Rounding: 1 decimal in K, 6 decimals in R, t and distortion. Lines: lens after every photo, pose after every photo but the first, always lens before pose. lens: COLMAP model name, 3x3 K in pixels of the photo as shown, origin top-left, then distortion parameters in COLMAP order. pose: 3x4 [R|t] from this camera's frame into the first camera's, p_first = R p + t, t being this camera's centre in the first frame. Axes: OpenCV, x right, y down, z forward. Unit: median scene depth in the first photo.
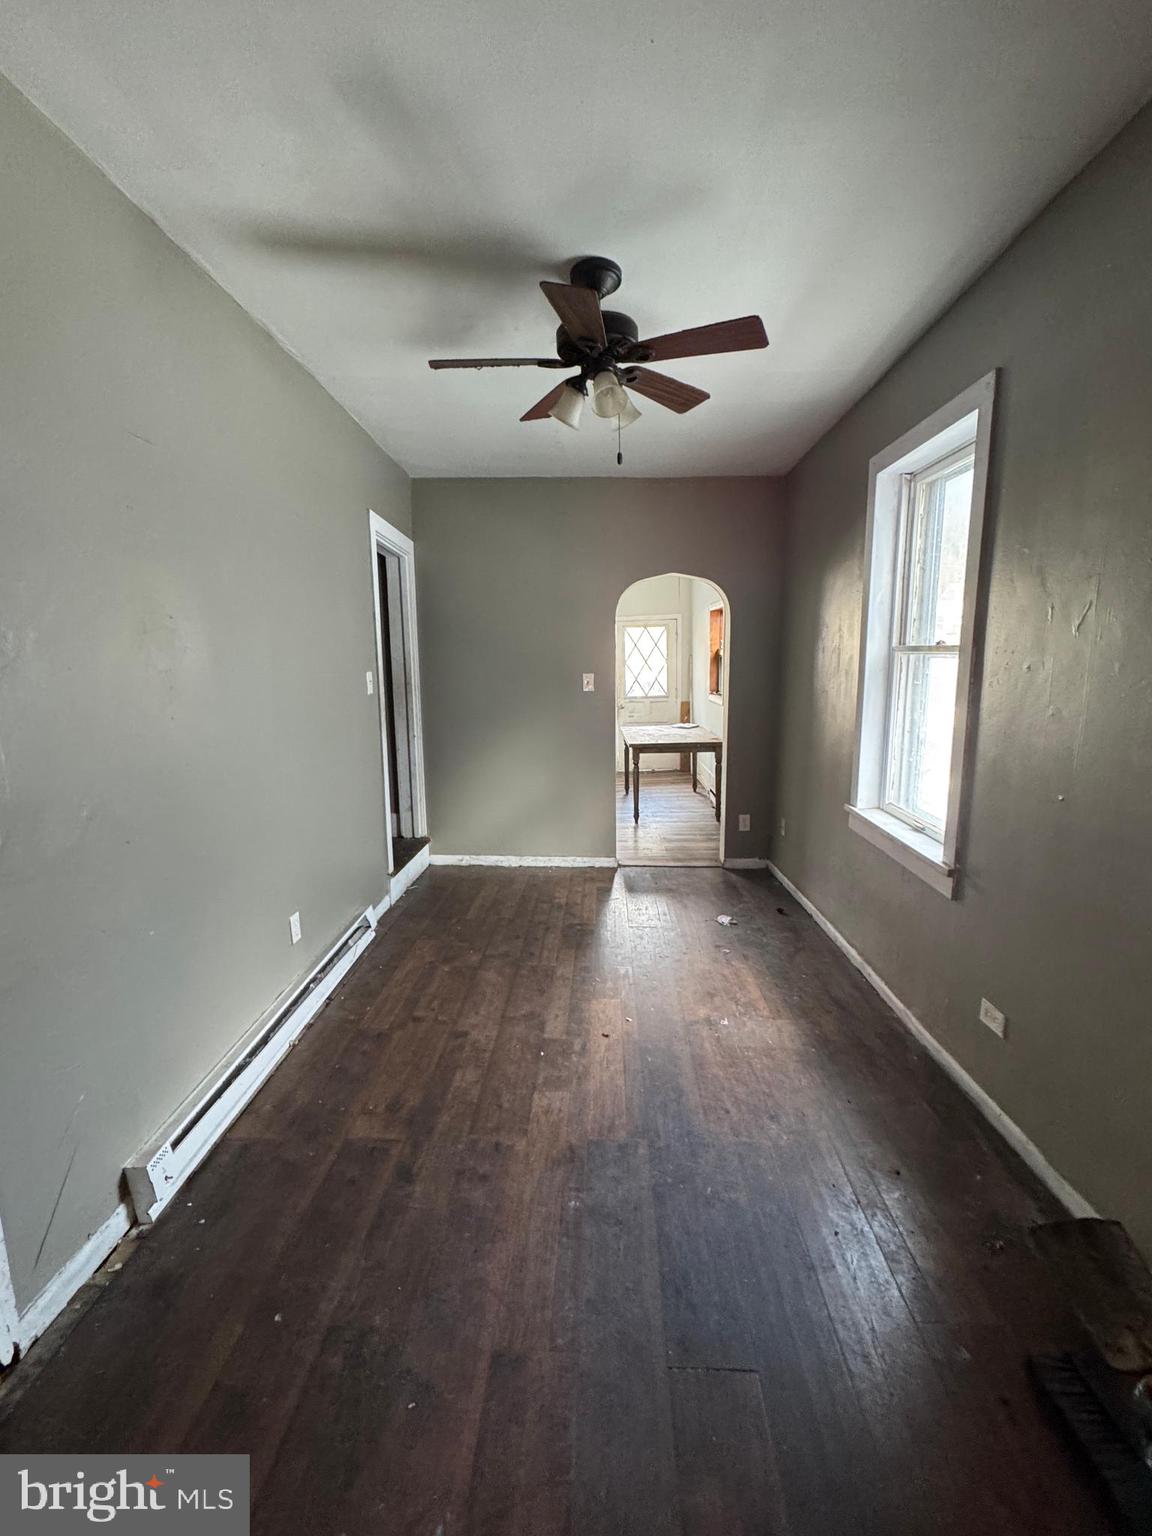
lens RADIAL K [[667.1, 0, 576.0], [0, 667.1, 768.0], [0, 0, 1]] dist [0.000221, -0.000052]
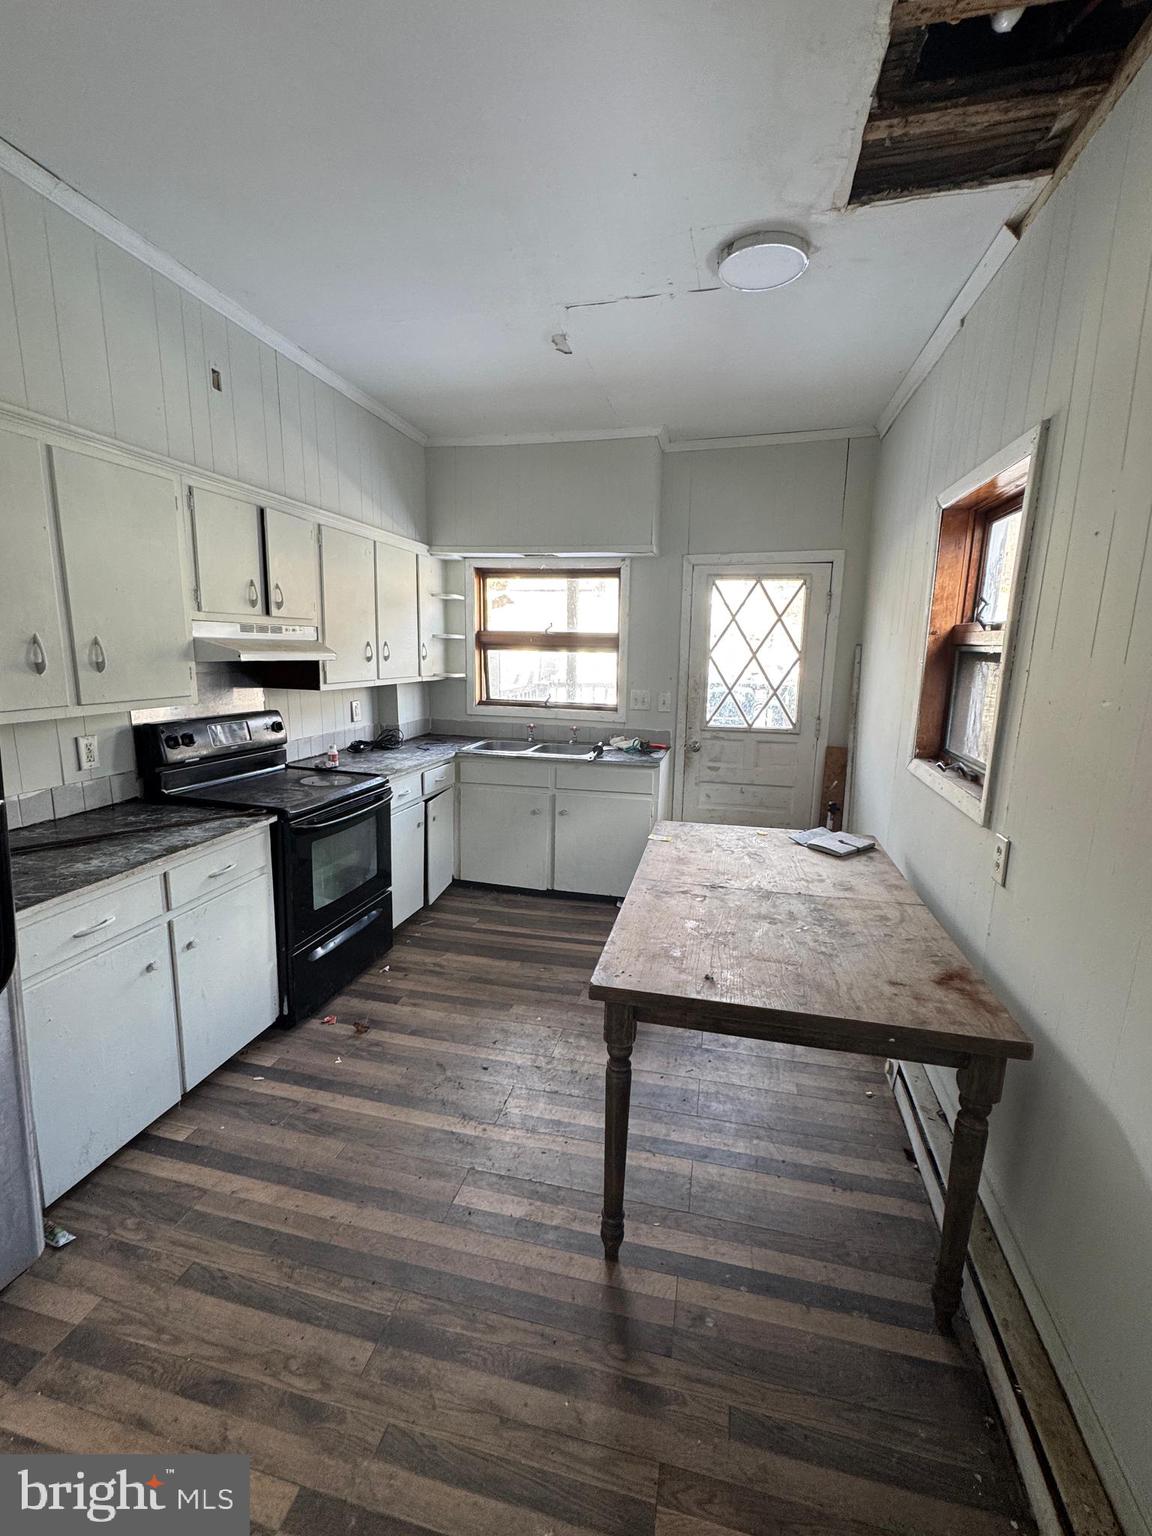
lens RADIAL K [[667.1, 0, 576.0], [0, 667.1, 768.0], [0, 0, 1]] dist [0.000221, -0.000052]
pose [[0.975835, 0.064771, -0.208690, 0.115618], [-0.061335, 0.997854, 0.022901, -0.111968], [0.209726, -0.009548, 0.977714, 0.697151]]
